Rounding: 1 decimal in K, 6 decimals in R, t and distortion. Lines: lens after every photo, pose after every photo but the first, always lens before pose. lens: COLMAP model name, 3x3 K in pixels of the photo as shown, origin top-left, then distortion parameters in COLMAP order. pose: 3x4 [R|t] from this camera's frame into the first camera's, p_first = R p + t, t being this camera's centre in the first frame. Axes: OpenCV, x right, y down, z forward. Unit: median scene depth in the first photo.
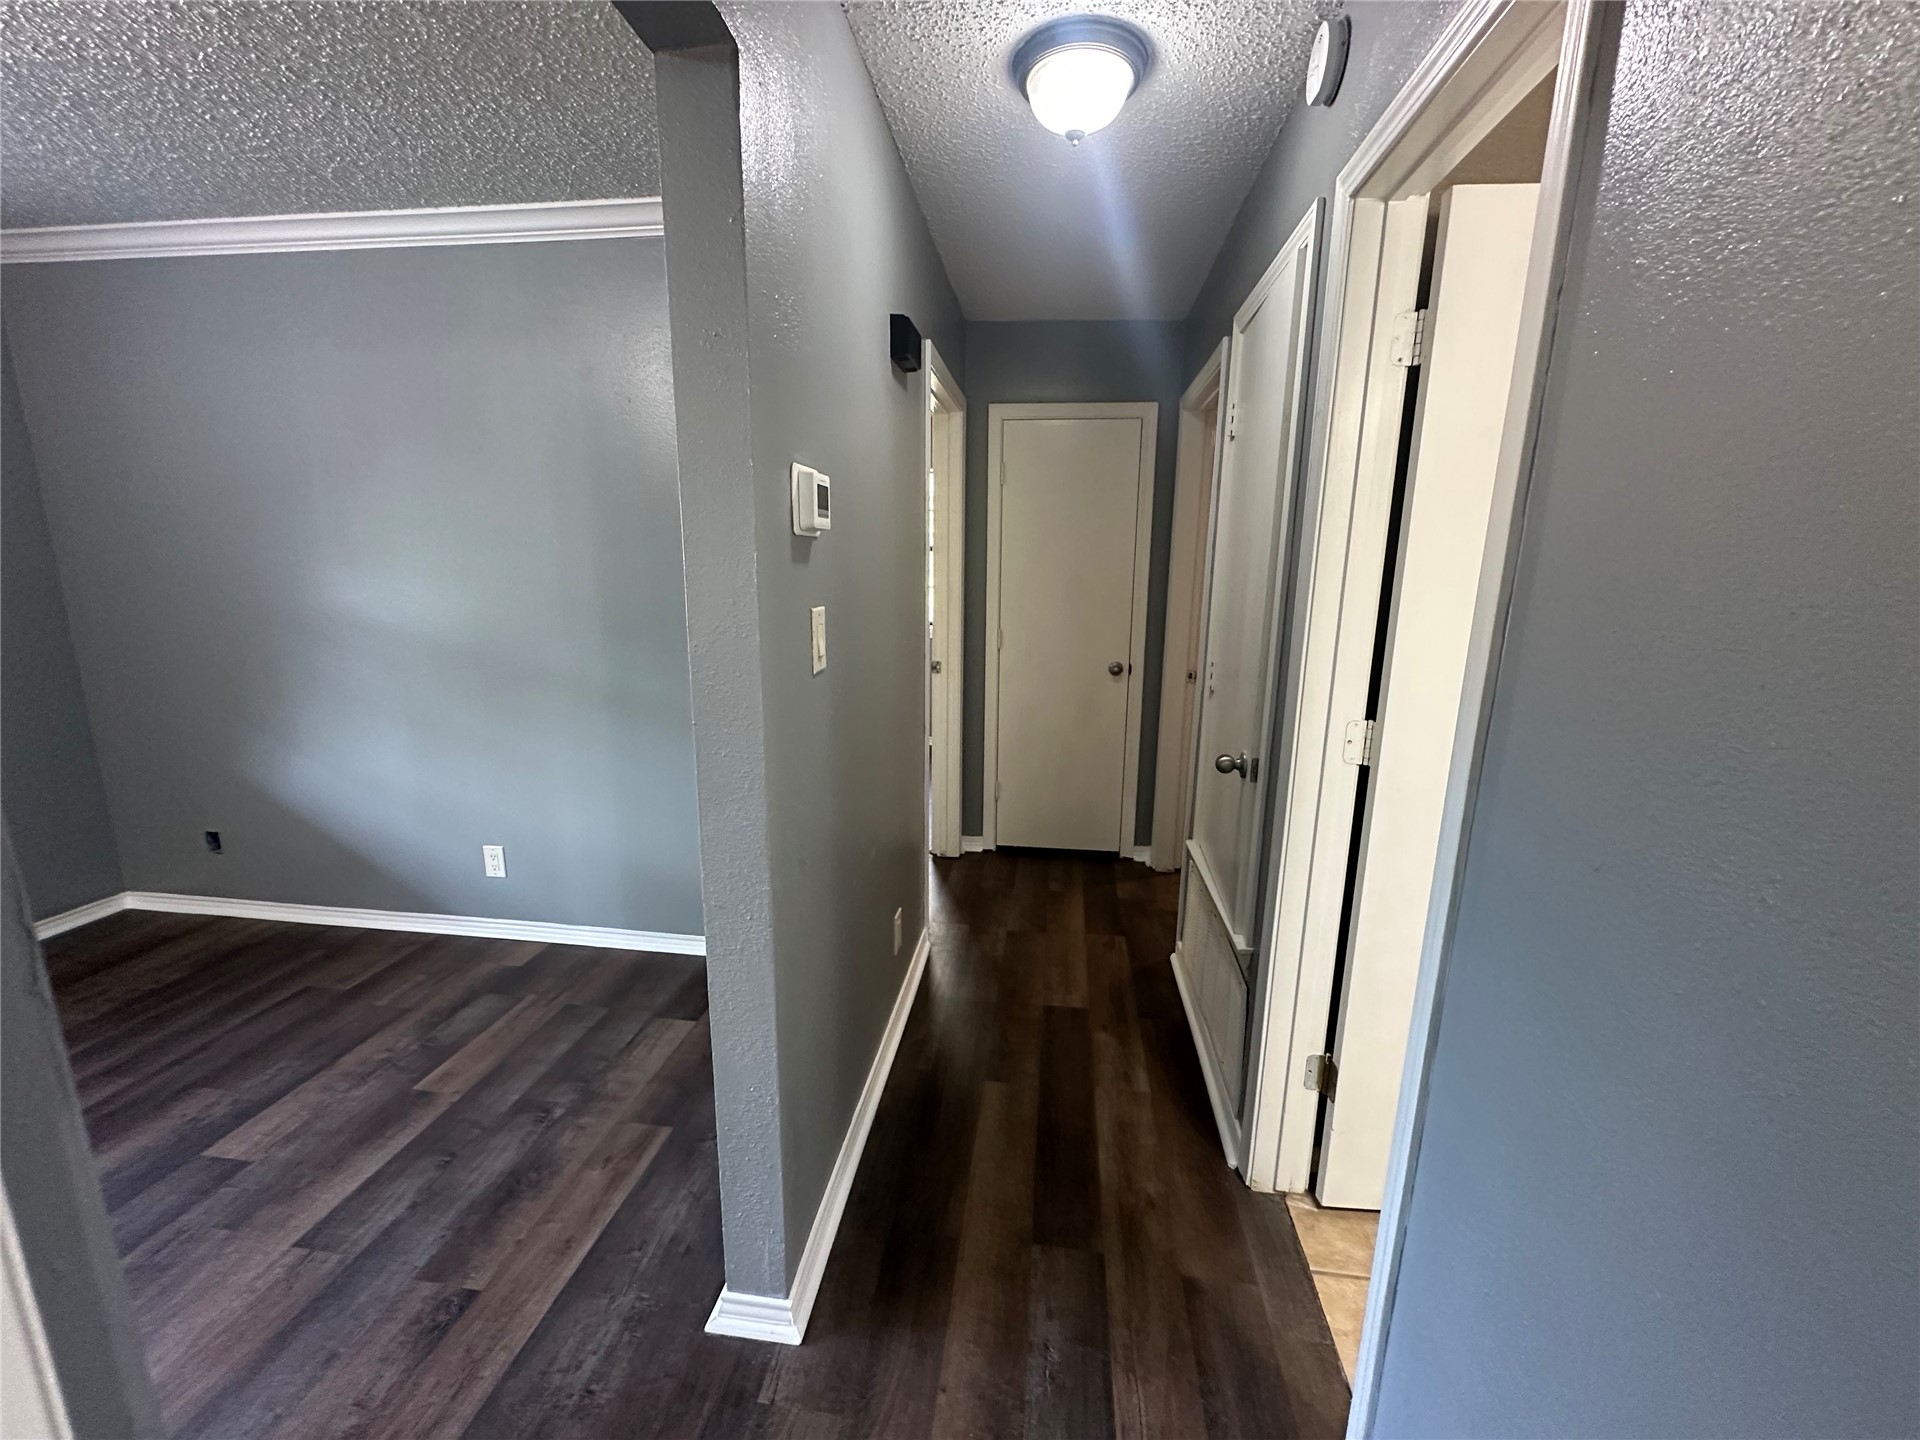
lens RADIAL K [[774.2, 0, 967.7], [0, 774.2, 718.0], [0, 0, 1]] dist [-0.003442, 0.000566]
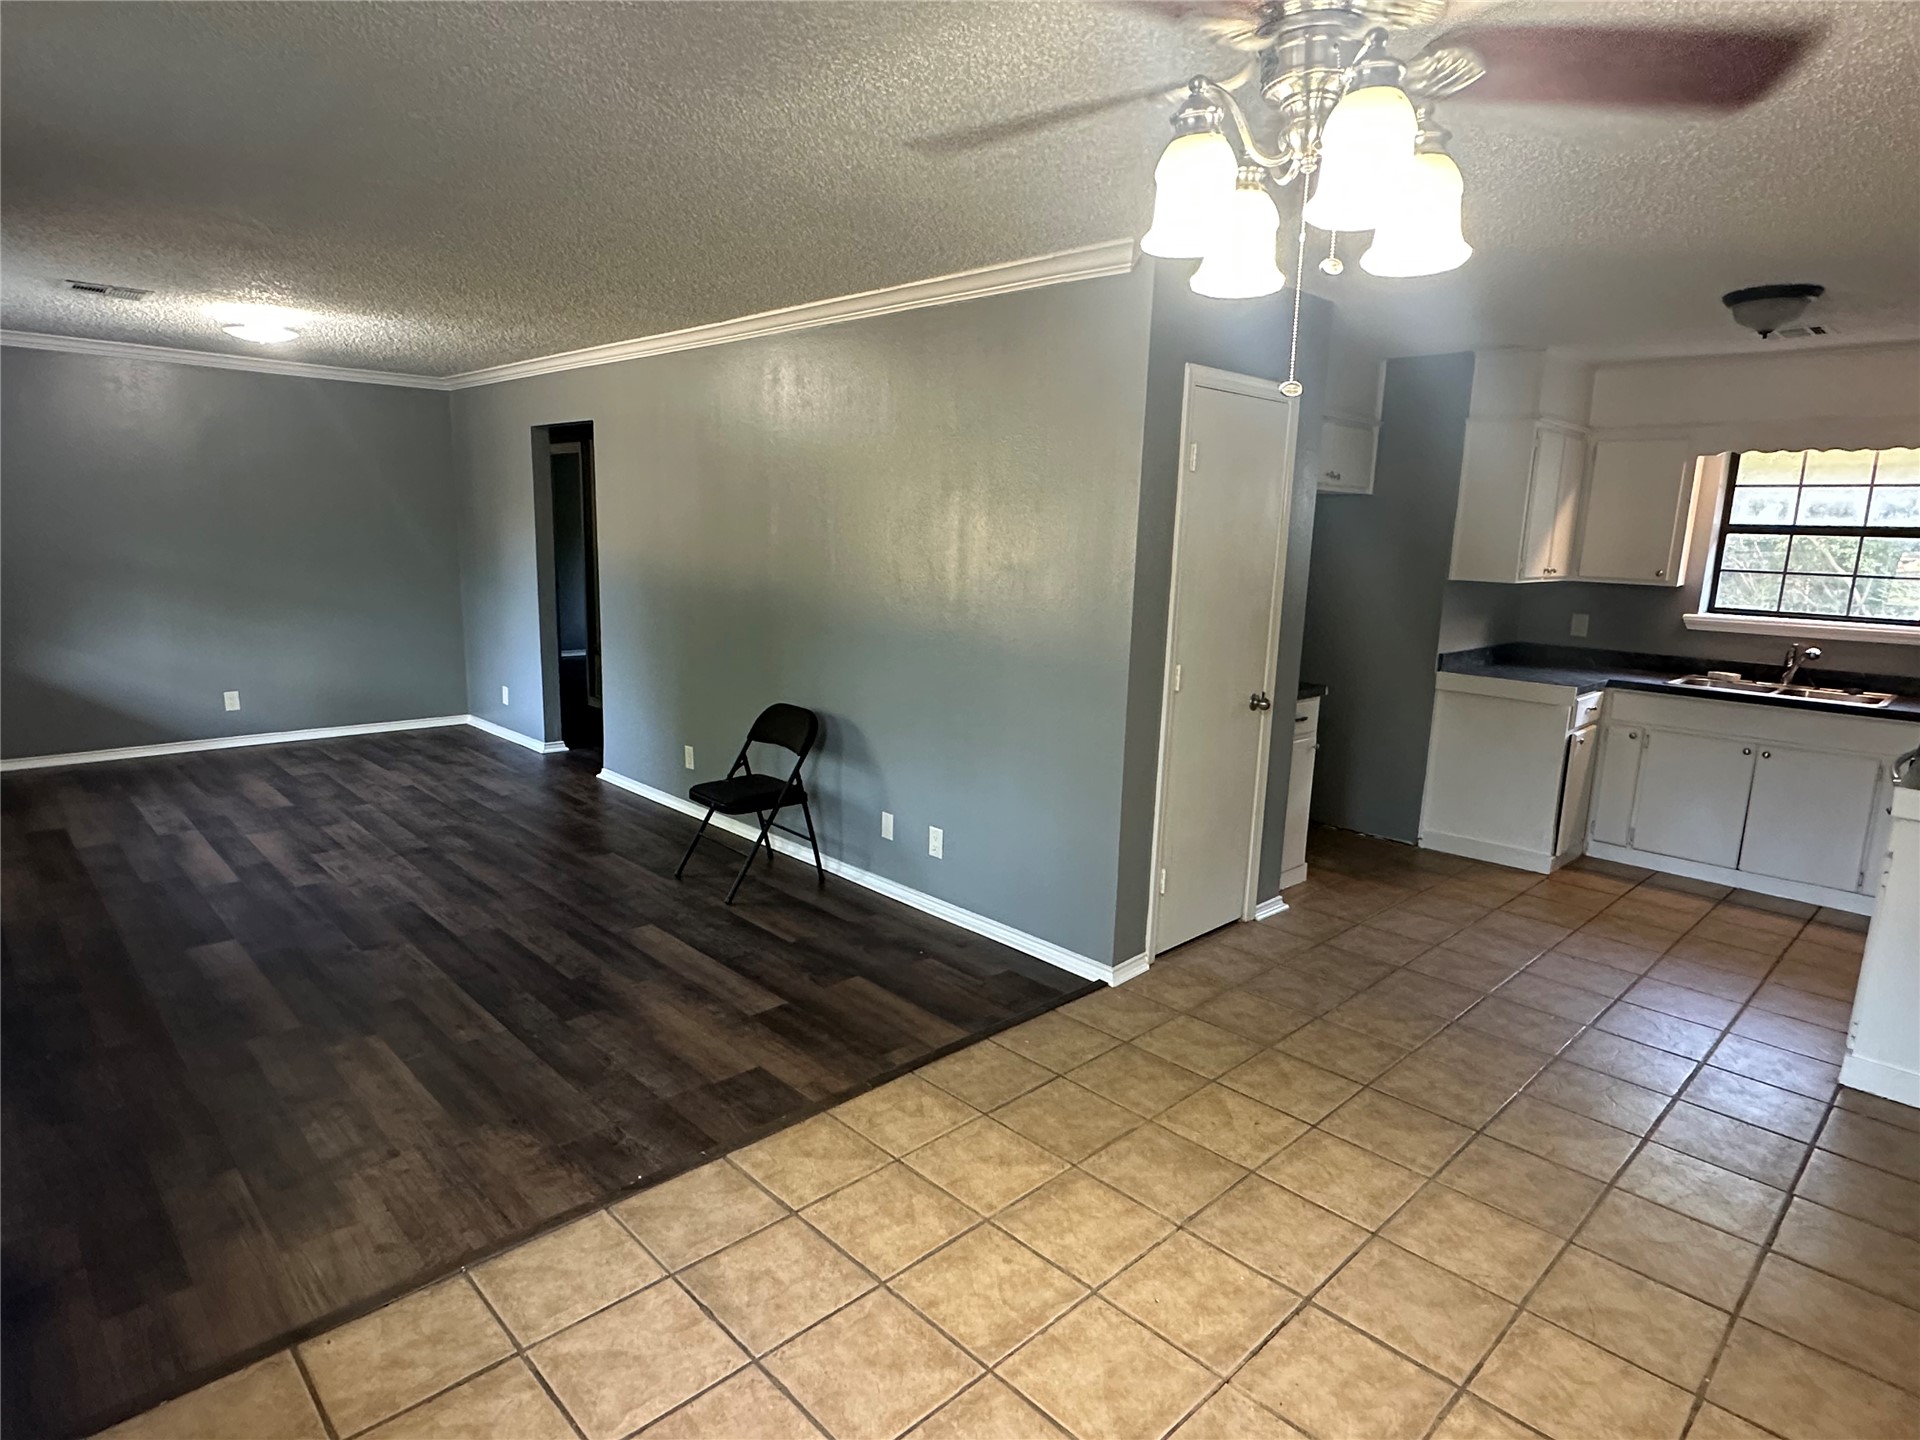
lens RADIAL K [[1081.8, 0, 965.2], [0, 1081.8, 727.3], [0, 0, 1]] dist [-0.004351, 0.003617]
pose [[0.628768, -0.143423, 0.764252, -2.423184], [0.139025, 0.987741, 0.070985, 0.506344], [-0.765064, 0.061617, 0.640999, -3.057103]]
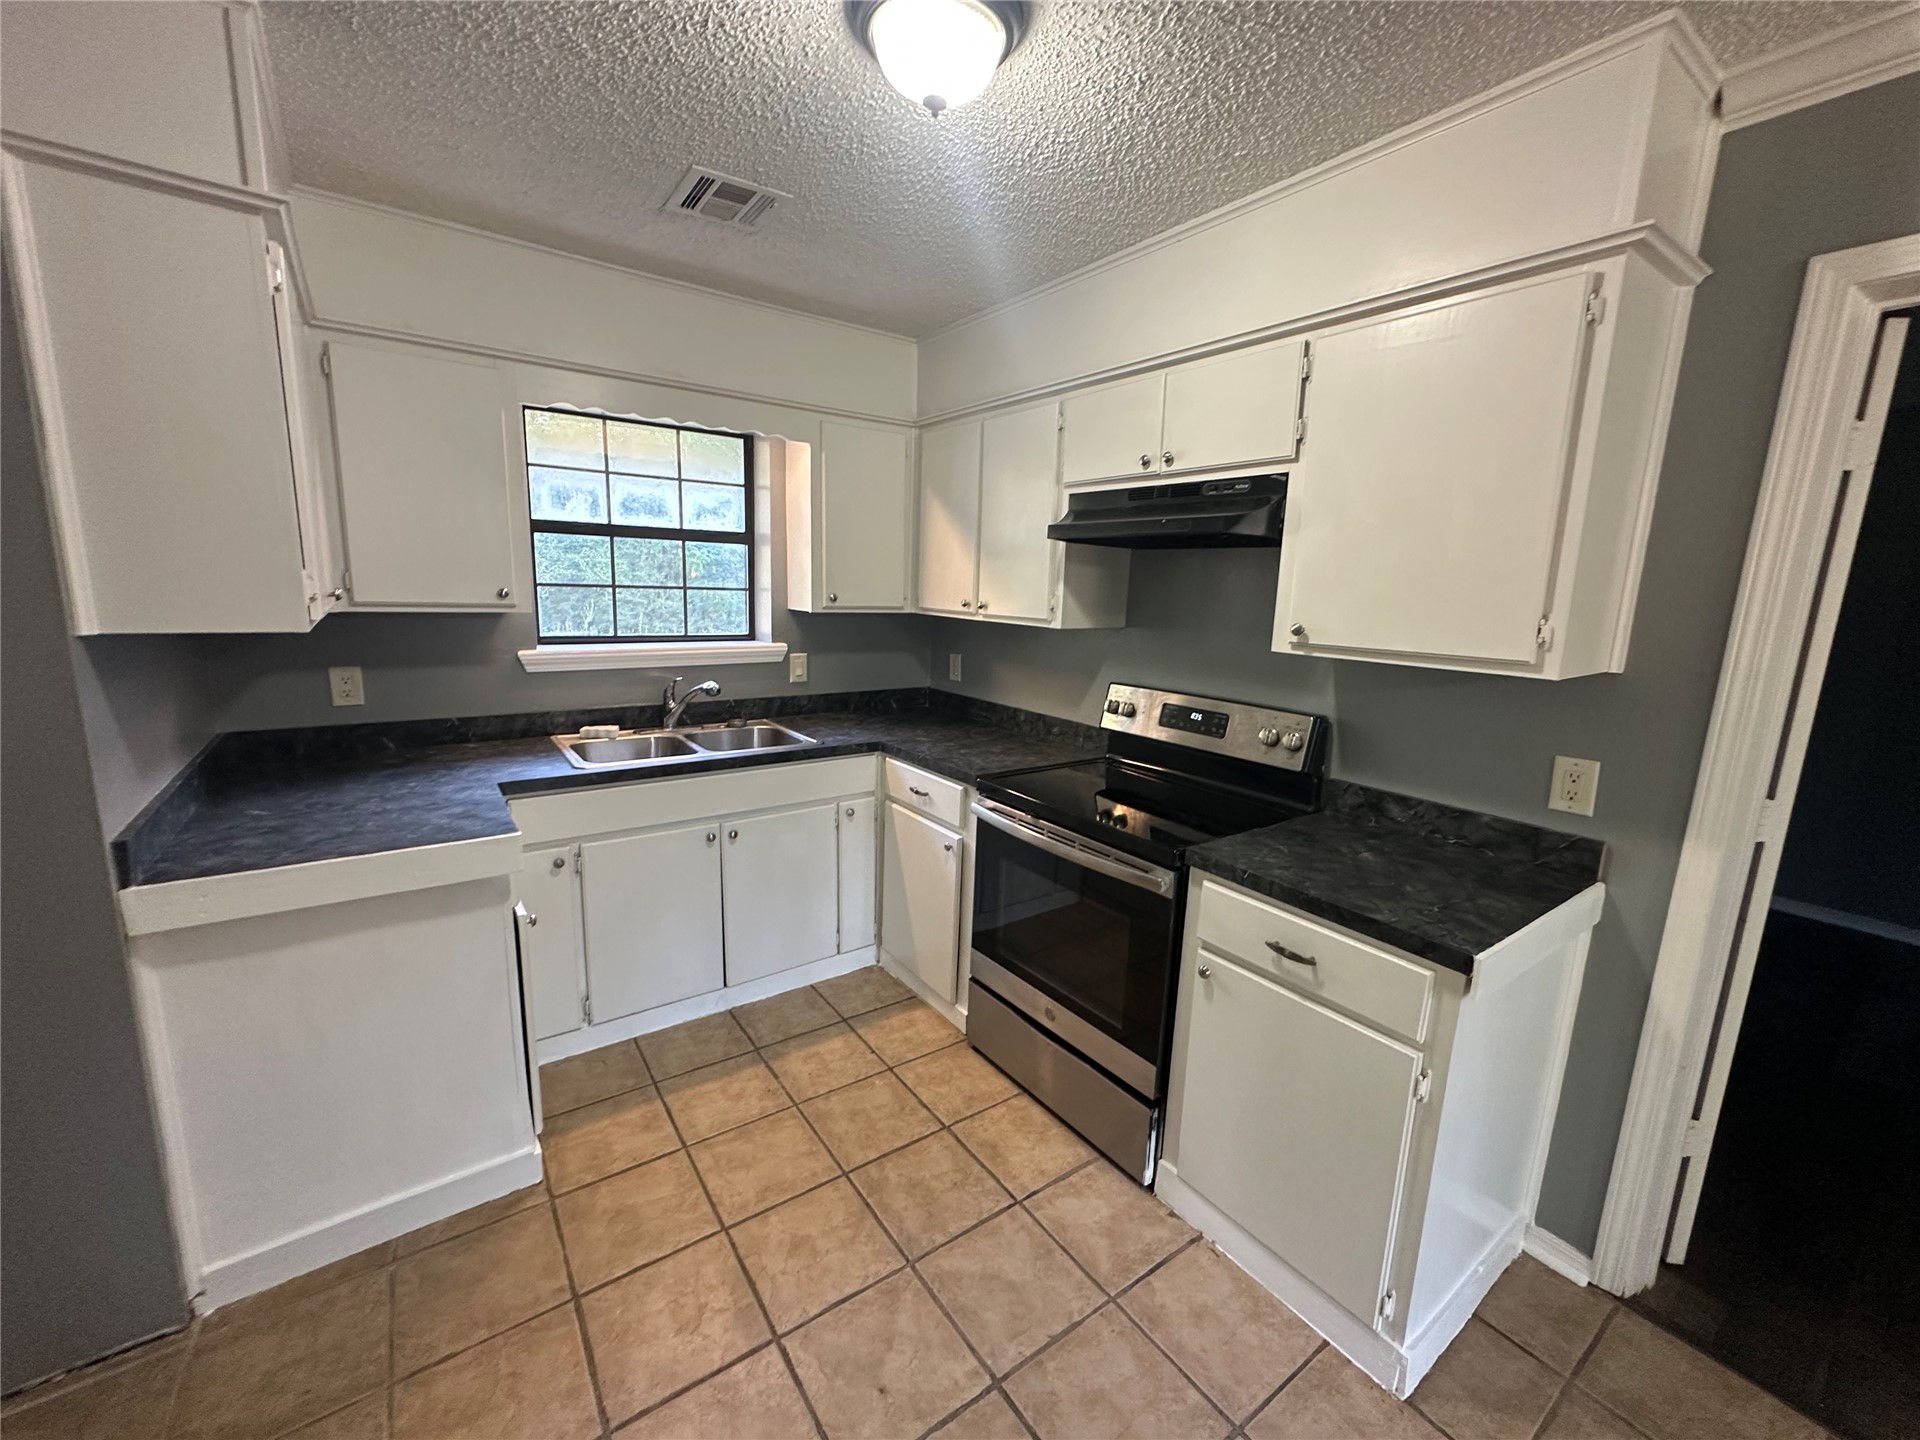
lens RADIAL K [[774.2, 0, 971.0], [0, 774.2, 724.4], [0, 0, 1]] dist [-0.003442, 0.000566]
pose [[-0.670856, -0.172066, 0.721350, -0.297054], [0.105413, 0.940708, 0.322424, 0.431810], [-0.734057, 0.292340, -0.612941, -2.318194]]
